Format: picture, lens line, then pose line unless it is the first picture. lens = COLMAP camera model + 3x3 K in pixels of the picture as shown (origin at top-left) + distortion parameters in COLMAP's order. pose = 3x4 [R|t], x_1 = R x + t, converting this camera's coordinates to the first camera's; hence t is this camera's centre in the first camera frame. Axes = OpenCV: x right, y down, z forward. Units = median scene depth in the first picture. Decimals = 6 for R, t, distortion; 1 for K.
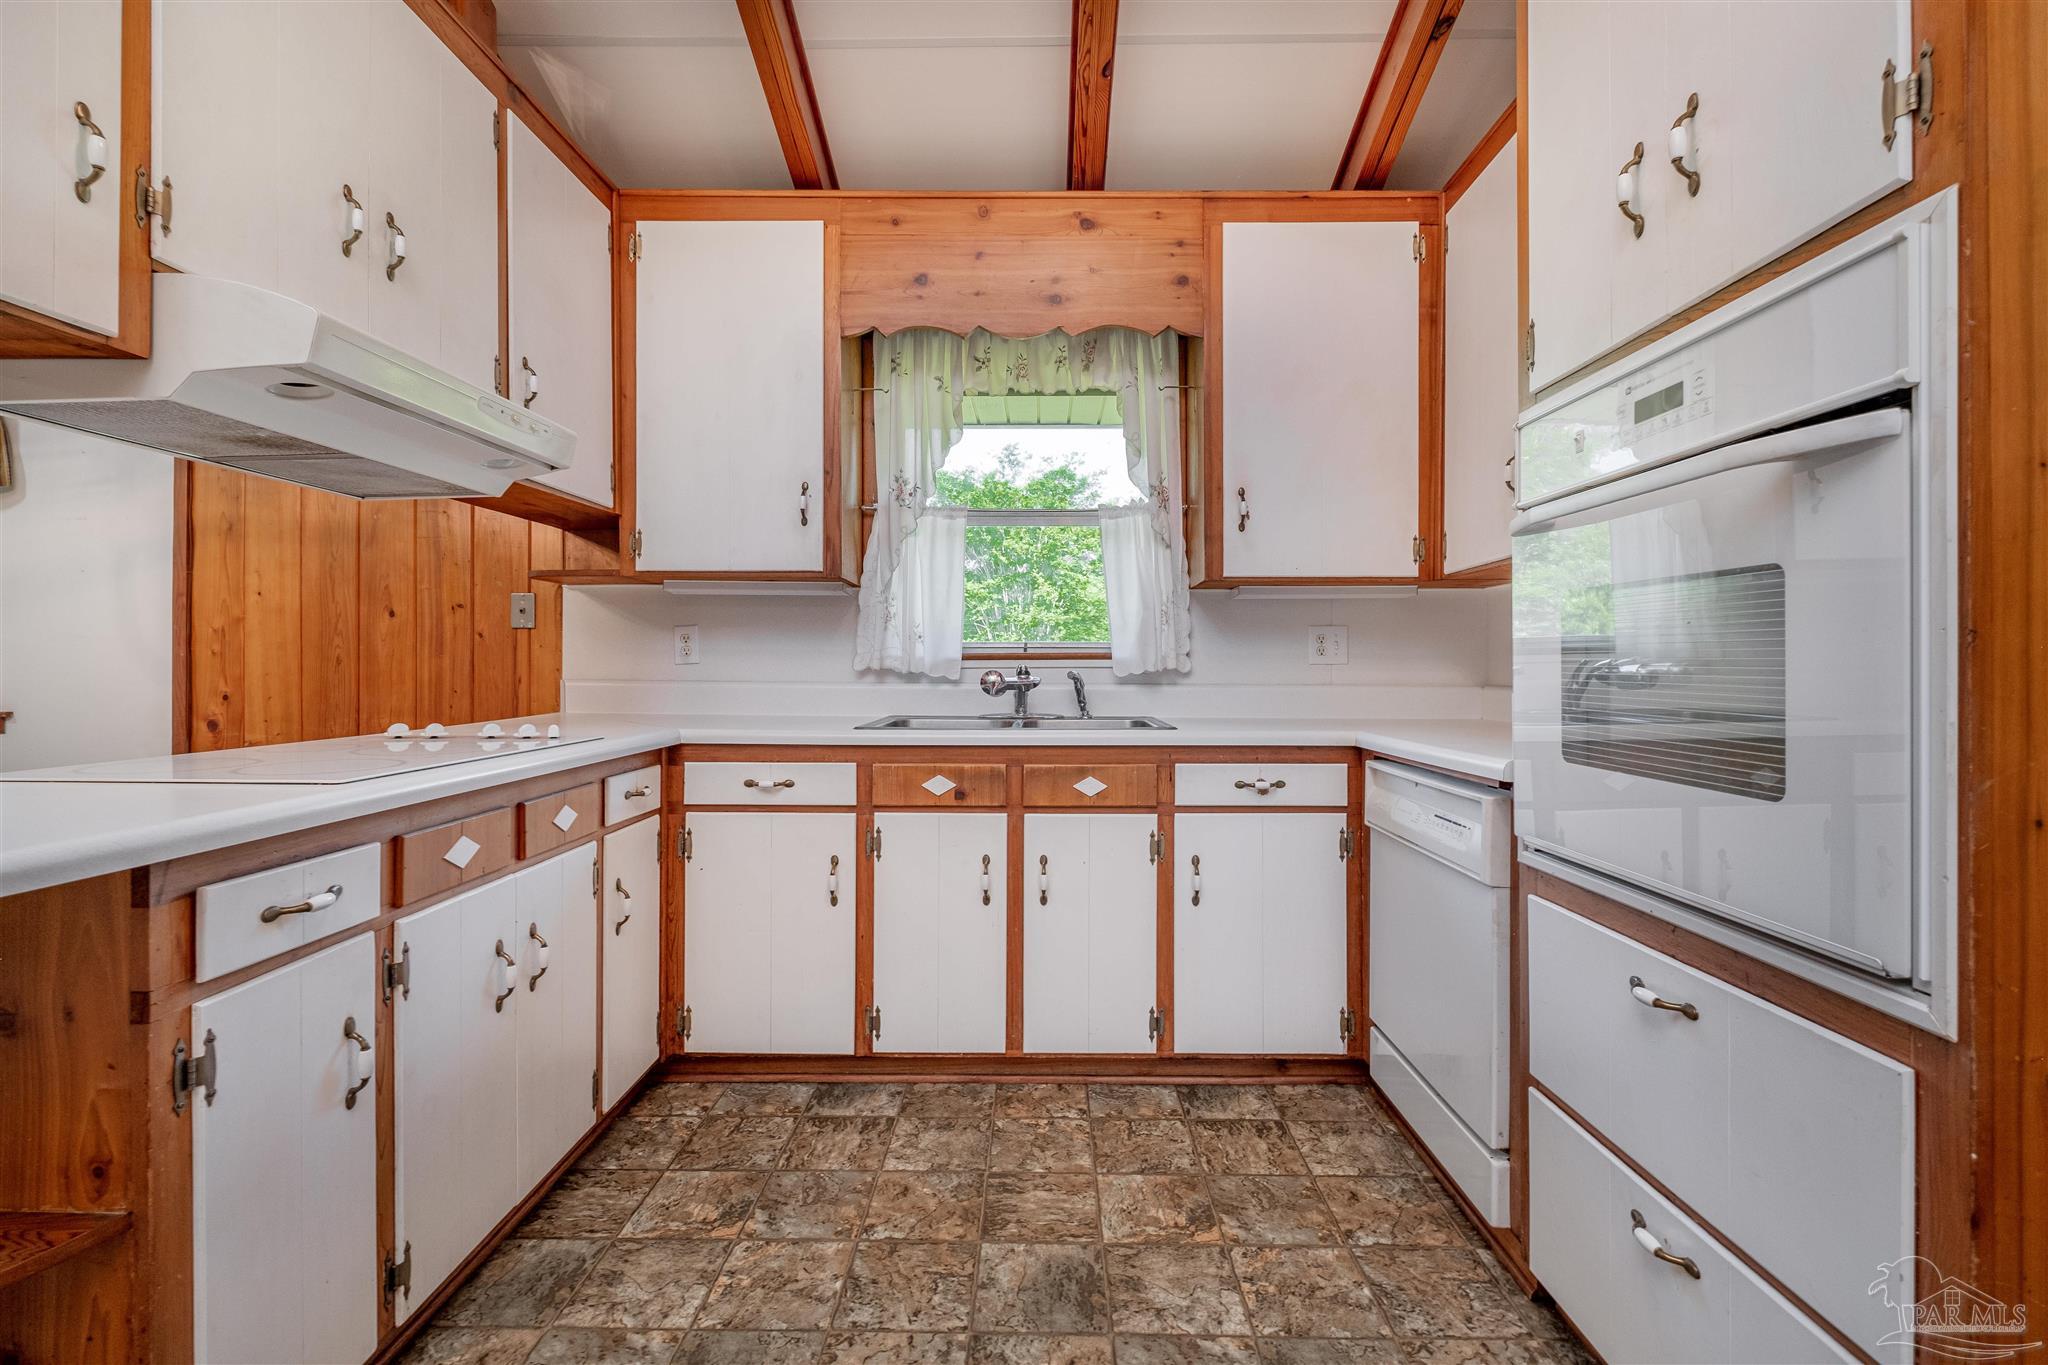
lens RADIAL K [[901.8, 0, 1027.0], [0, 901.8, 665.7], [0, 0, 1]] dist [0.003304, -0.000012]
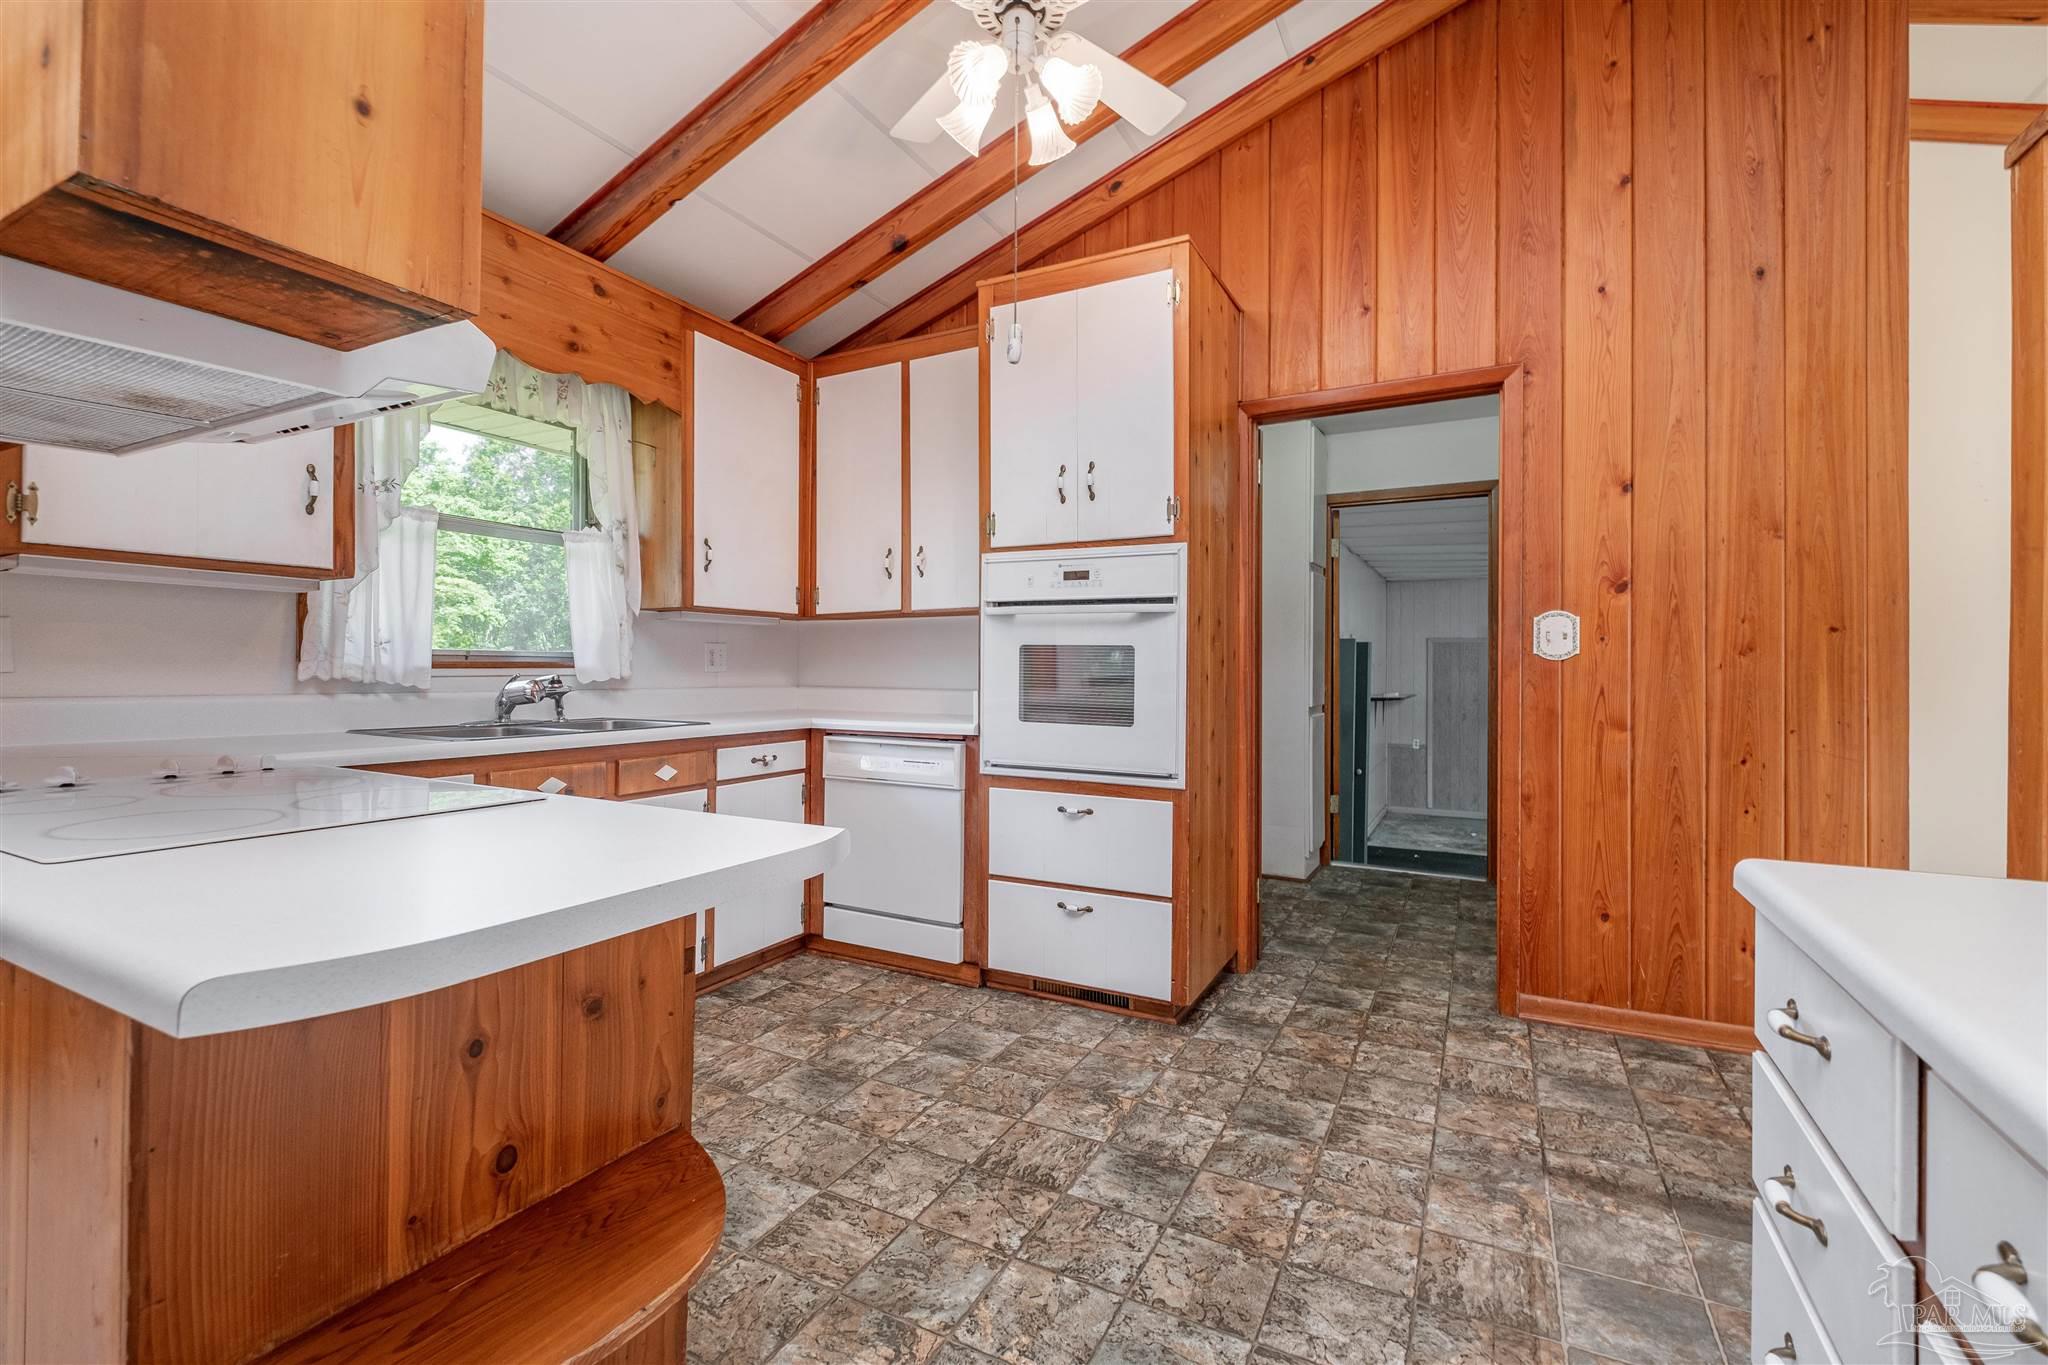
lens RADIAL K [[890.8, 0, 1028.5], [0, 890.8, 666.0], [0, 0, 1]] dist [-0.009604, -0.000310]
pose [[0.446581, 0.004403, 0.894732, -0.845353], [-0.009478, 0.999955, -0.000190, -0.019274], [-0.894693, -0.008396, 0.446603, 0.003789]]
